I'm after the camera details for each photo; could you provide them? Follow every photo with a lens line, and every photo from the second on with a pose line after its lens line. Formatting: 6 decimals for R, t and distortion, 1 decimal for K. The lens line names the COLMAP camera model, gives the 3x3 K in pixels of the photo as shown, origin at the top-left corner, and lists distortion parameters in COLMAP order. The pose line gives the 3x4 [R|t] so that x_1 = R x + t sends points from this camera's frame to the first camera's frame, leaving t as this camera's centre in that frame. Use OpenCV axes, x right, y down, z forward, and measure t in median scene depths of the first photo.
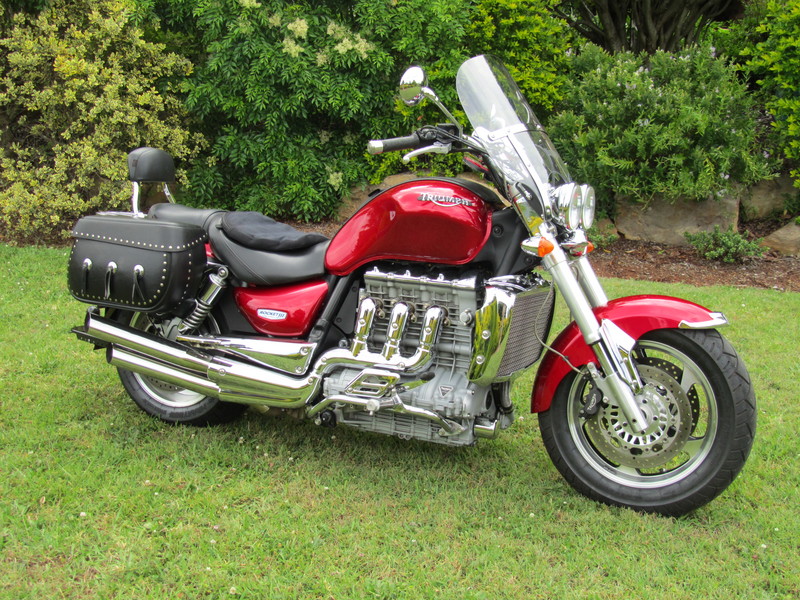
lens RADIAL K [[1032.3, 0, 402.1], [0, 1032.3, 300.4], [0, 0, 1]] dist [-0.075040, 0.000000]
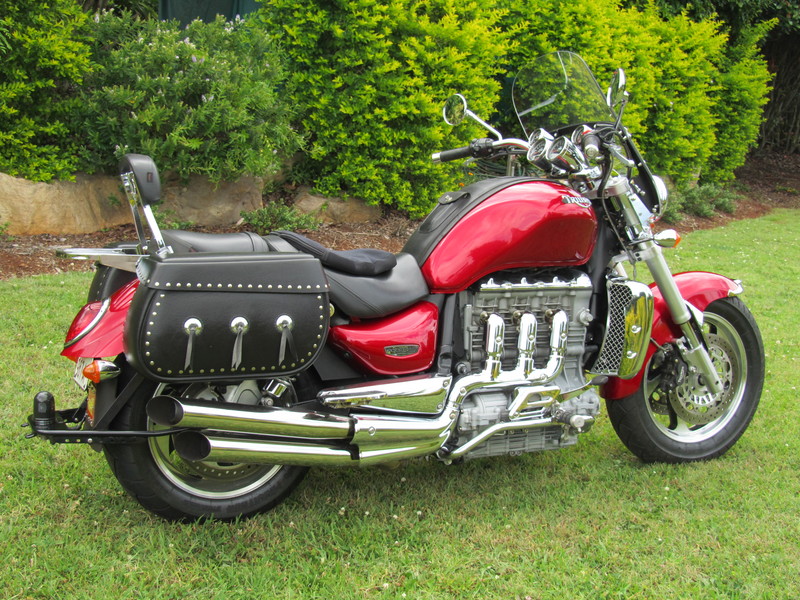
lens RADIAL K [[1092.5, 0, 400.2], [0, 1092.5, 300.1], [0, 0, 1]] dist [-0.089084, 0.000000]
pose [[0.655276, -0.139079, 0.742475, -0.789967], [0.115947, 0.989775, 0.083073, -0.102043], [-0.746438, 0.031652, 0.664702, 0.410441]]
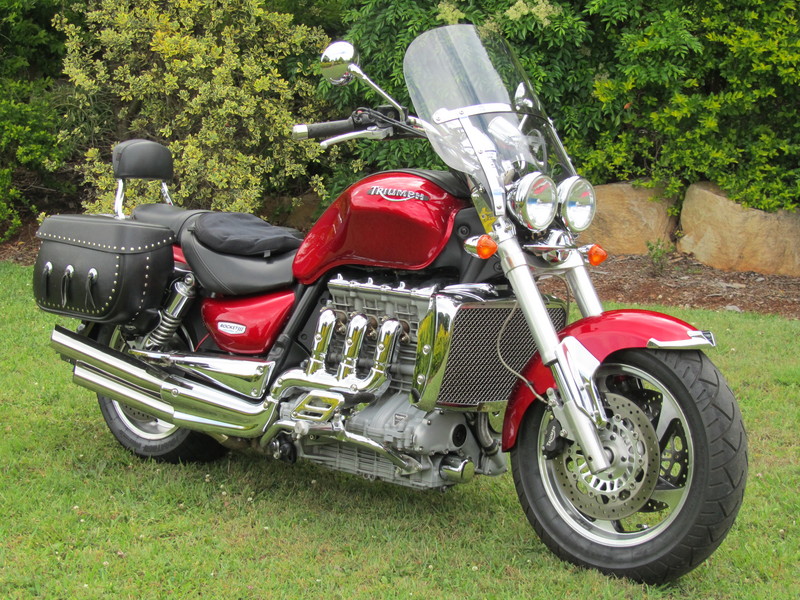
lens RADIAL K [[1643.9, 0, 398.4], [0, 1643.9, 303.2], [0, 0, 1]] dist [-0.124756, 0.000000]
pose [[0.956832, 0.021176, -0.289869, 0.409243], [-0.038816, 0.997718, -0.055240, 0.063742], [0.288038, 0.064107, 0.955471, -0.278138]]
